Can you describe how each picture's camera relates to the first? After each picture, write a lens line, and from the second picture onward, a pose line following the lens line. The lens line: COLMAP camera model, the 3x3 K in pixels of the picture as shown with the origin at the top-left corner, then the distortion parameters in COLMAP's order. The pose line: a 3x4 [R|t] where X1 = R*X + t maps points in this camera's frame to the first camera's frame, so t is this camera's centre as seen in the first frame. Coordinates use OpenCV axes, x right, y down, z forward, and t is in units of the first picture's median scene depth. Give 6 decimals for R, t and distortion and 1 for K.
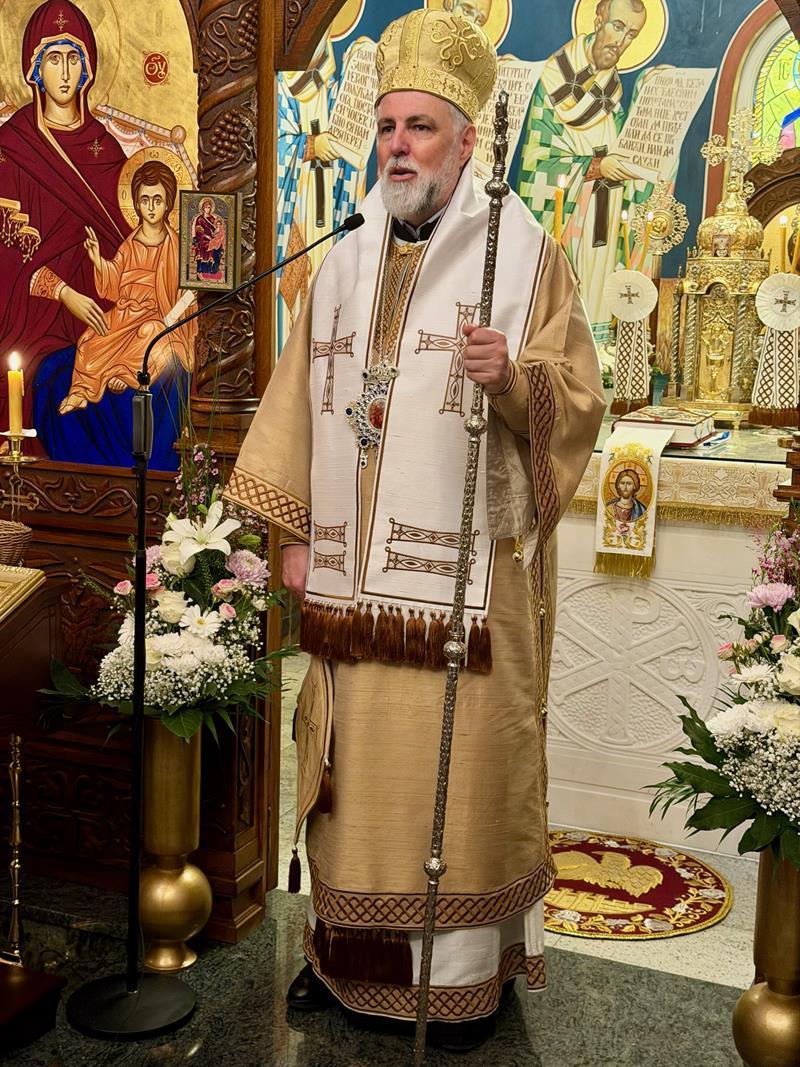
lens RADIAL K [[1471.4, 0, 401.4], [0, 1471.4, 539.1], [0, 0, 1]] dist [0.172467, -0.357122]
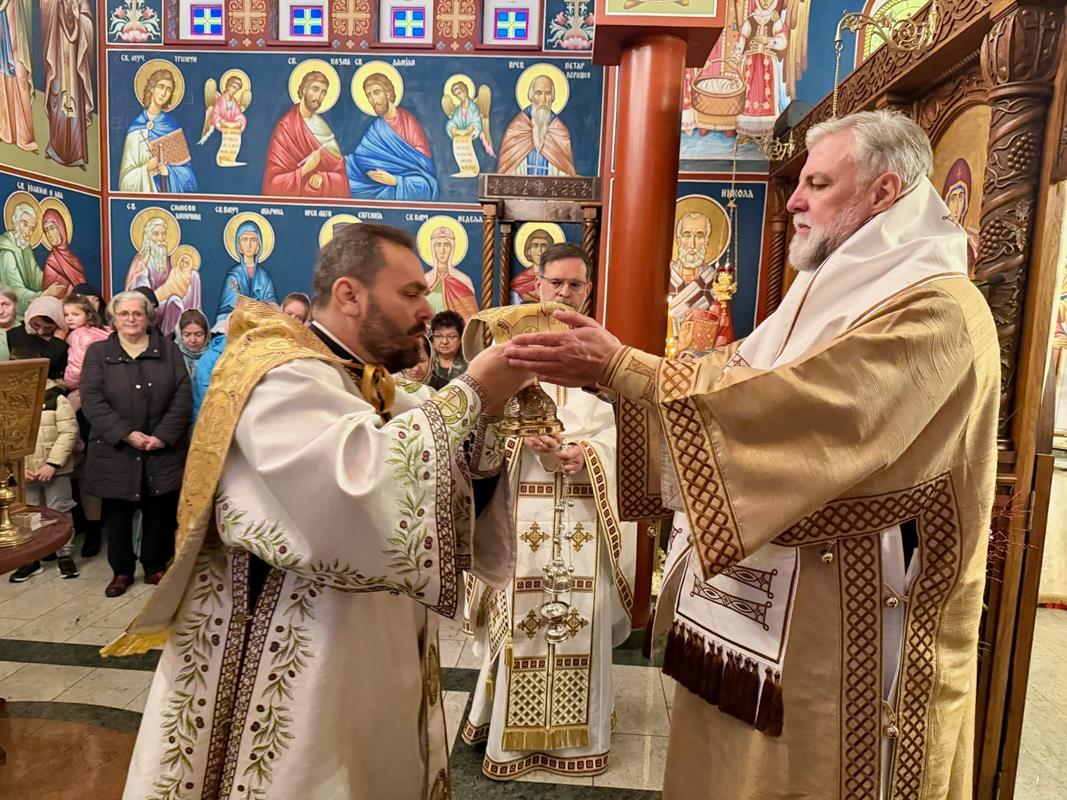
lens RADIAL K [[763.2, 0, 547.9], [0, 763.2, 405.5], [0, 0, 1]] dist [0.006383, -0.015887]
pose [[0.353453, 0.090837, -0.931031, 0.352057], [-0.180256, 0.983235, 0.027498, -0.070293], [0.917921, 0.158105, 0.363902, 0.397646]]
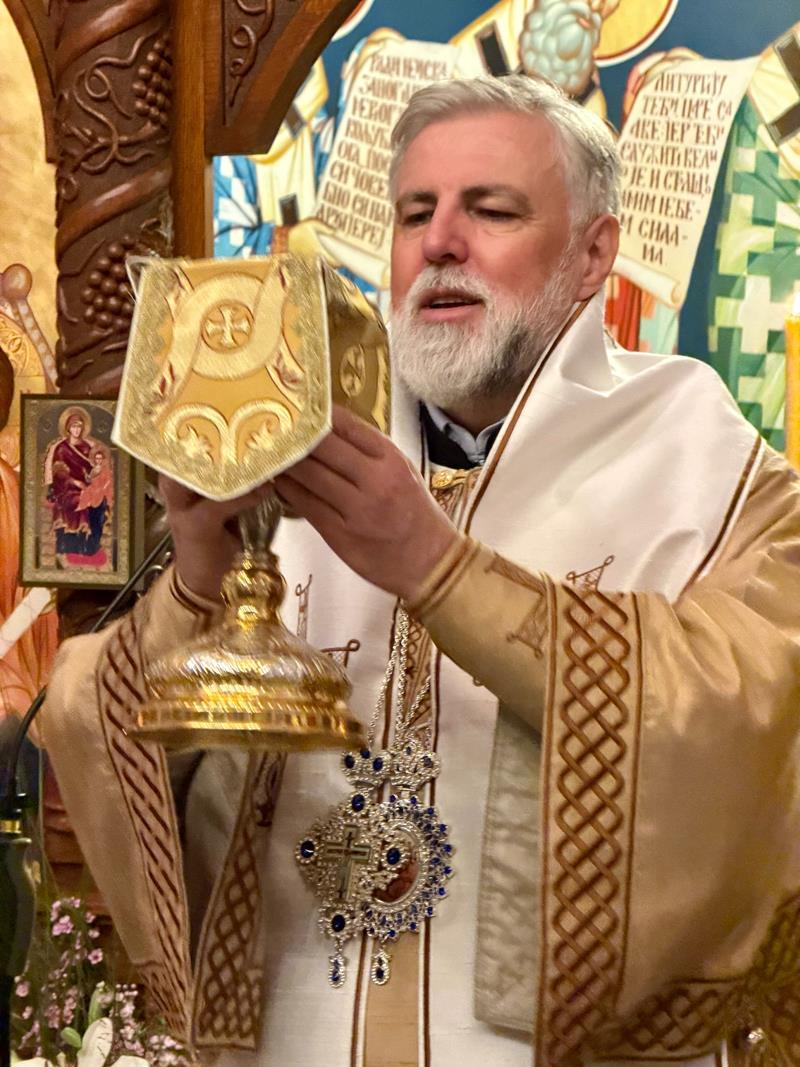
lens RADIAL K [[3227.6, 0, 400.0], [0, 3227.6, 533.5], [0, 0, 1]] dist [0.094083, 1.401959]
pose [[0.999103, -0.033150, -0.026346, 0.005256], [0.028867, 0.988422, -0.148959, -0.020856], [0.030979, 0.148065, 0.988492, -0.060672]]
